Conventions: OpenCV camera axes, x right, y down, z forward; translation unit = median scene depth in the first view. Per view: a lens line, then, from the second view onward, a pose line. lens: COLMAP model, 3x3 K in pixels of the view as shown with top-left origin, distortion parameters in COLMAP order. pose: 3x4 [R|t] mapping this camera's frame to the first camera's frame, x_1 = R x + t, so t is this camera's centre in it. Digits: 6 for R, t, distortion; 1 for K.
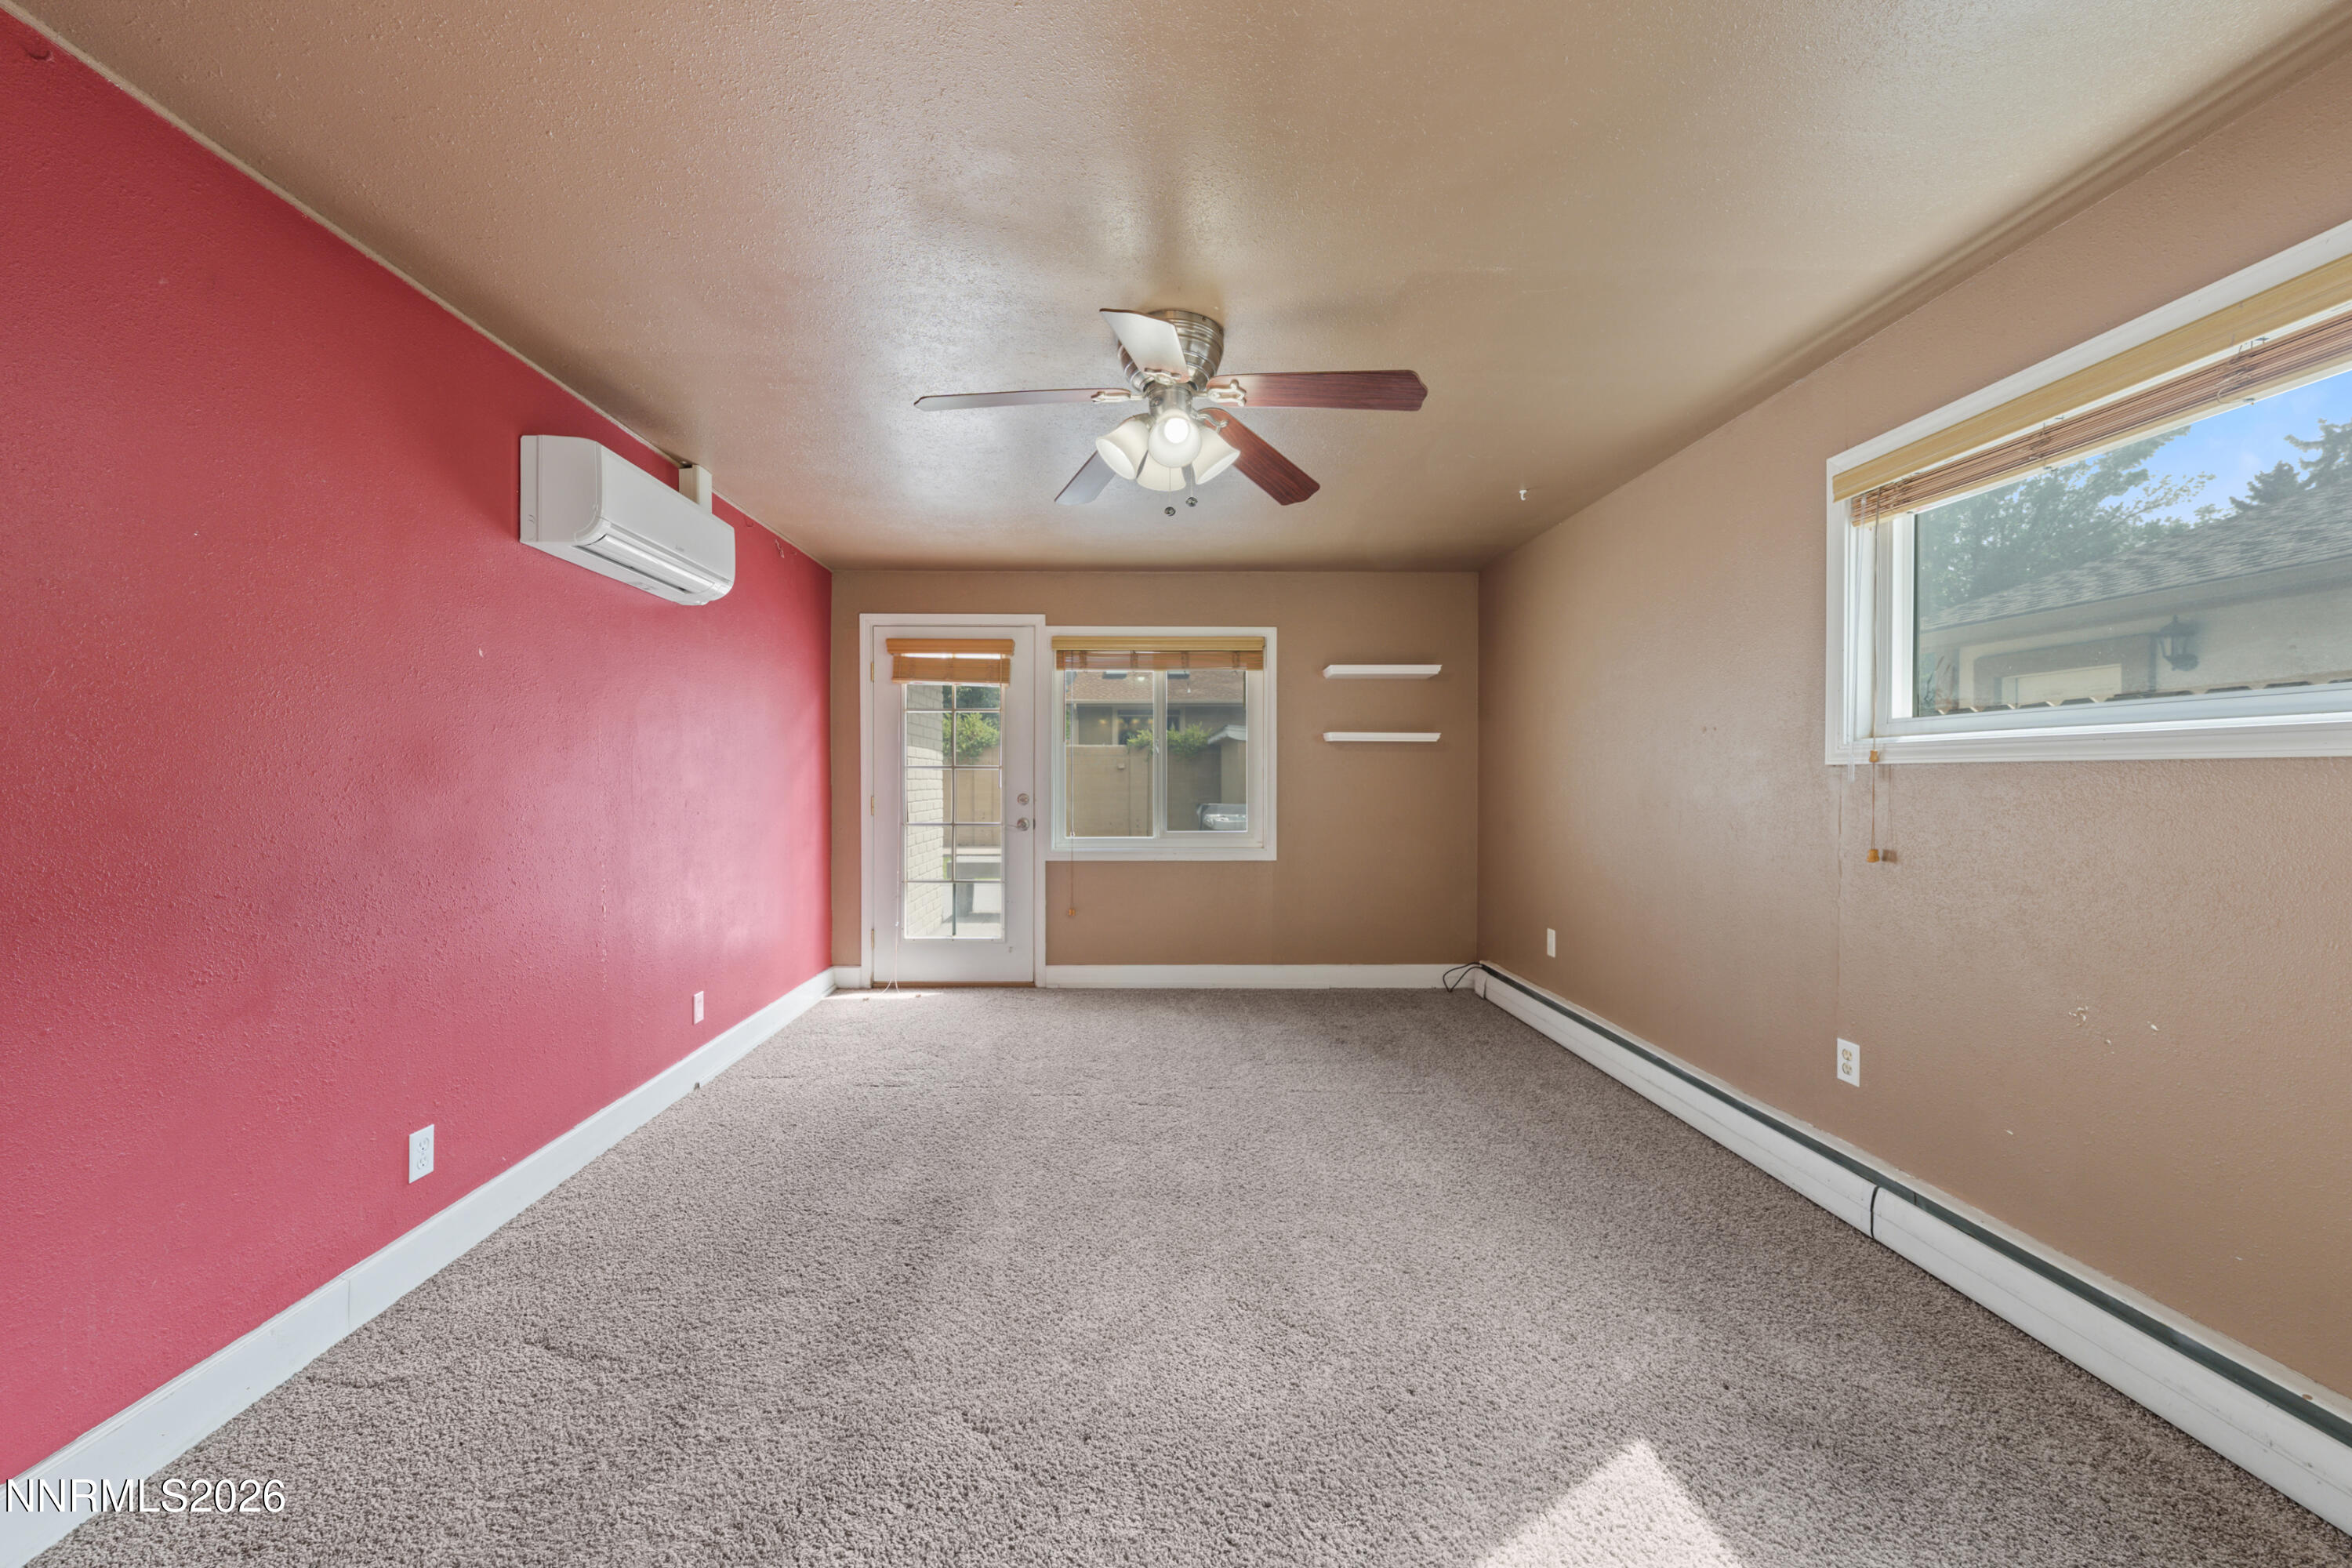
lens RADIAL K [[866.5, 0, 1169.8], [0, 866.5, 790.4], [0, 0, 1]] dist [0.000396, -0.000275]
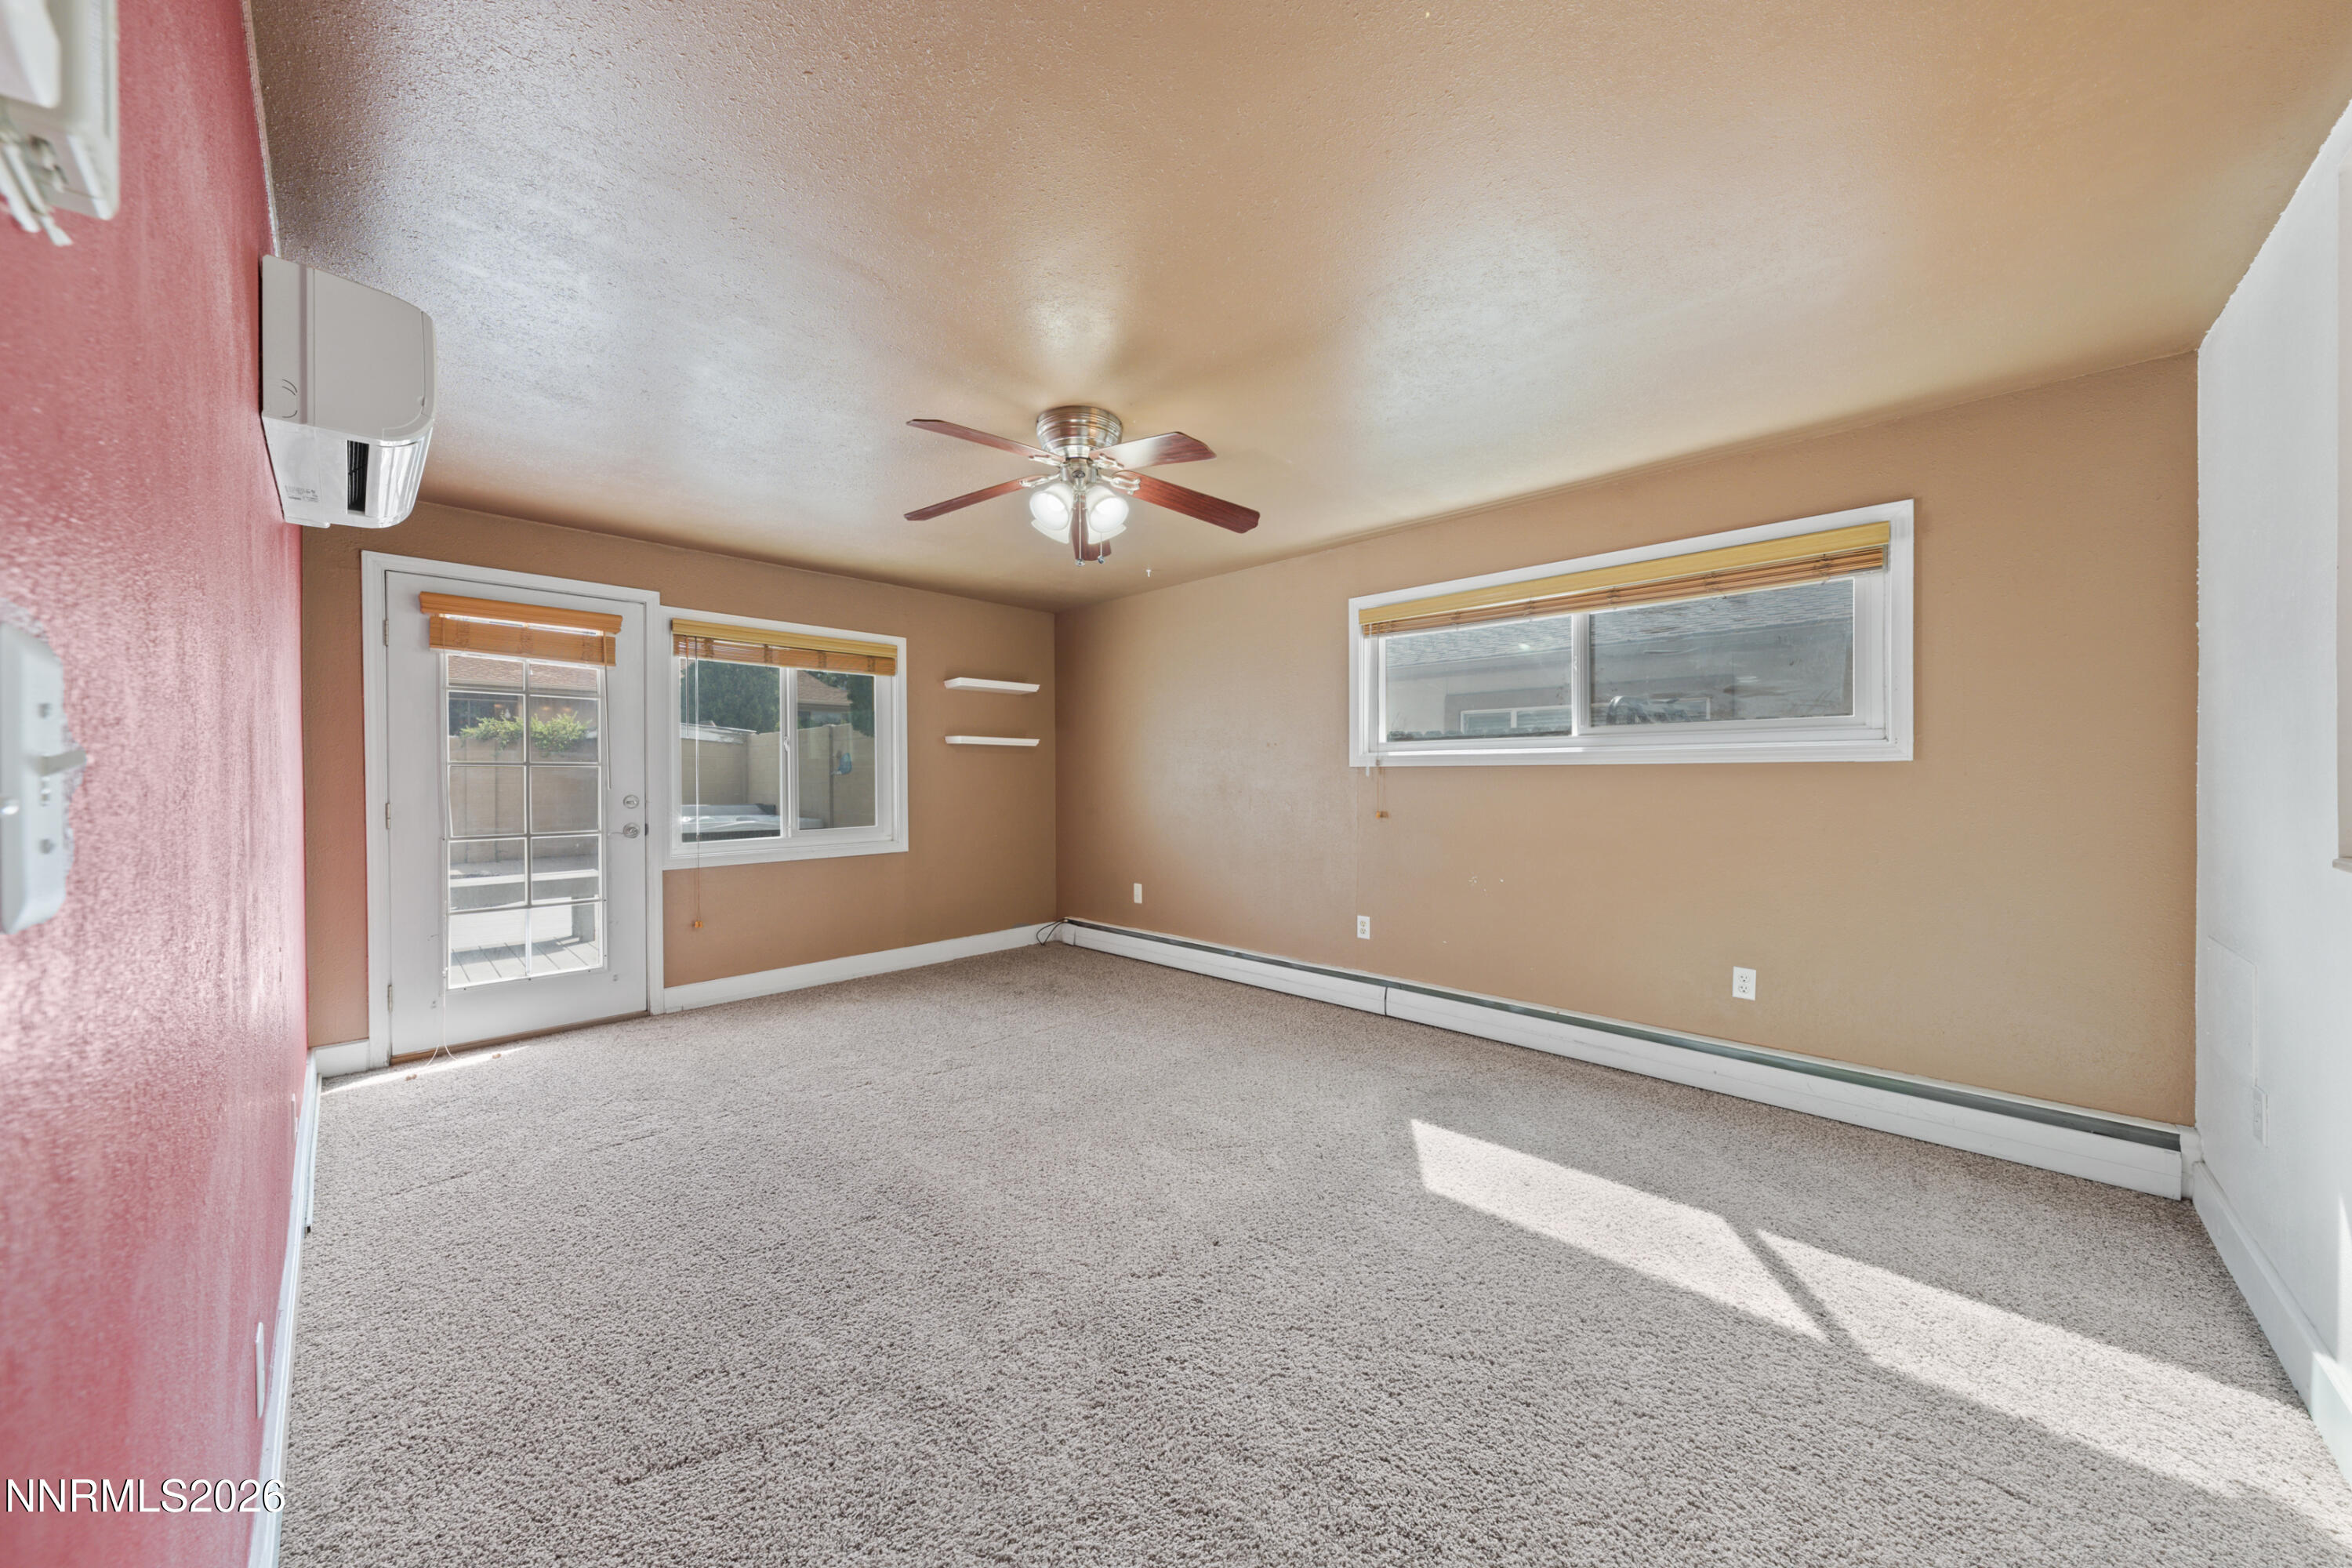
lens RADIAL K [[806.5, 0, 1183.2], [0, 806.5, 784.5], [0, 0, 1]] dist [0.000876, 0.000015]
pose [[0.690365, -0.011670, 0.723367, -0.471346], [0.014458, 0.999893, 0.002333, -0.000699], [-0.723316, 0.008848, 0.690460, 0.056225]]
